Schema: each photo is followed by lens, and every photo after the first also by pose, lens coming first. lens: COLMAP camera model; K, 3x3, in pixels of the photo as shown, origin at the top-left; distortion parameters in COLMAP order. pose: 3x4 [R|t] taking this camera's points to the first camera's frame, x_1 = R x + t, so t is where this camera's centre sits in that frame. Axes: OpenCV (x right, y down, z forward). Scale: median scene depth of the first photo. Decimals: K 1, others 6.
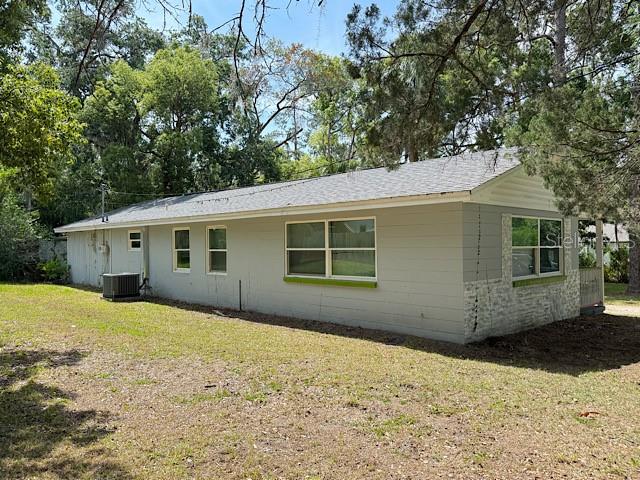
lens RADIAL K [[508.4, 0, 319.4], [0, 508.4, 238.8], [0, 0, 1]] dist [0.082846, -0.005029]
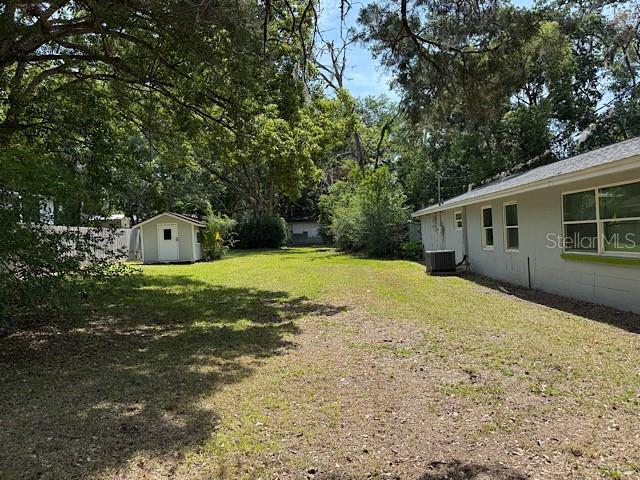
lens RADIAL K [[508.4, 0, 320.0], [0, 508.4, 240.3], [0, 0, 1]] dist [0.082846, -0.005029]
pose [[0.718189, -0.017692, -0.695623, 0.266877], [0.045632, 0.998722, 0.021711, 0.011375], [0.694350, -0.047336, 0.718079, 0.029241]]
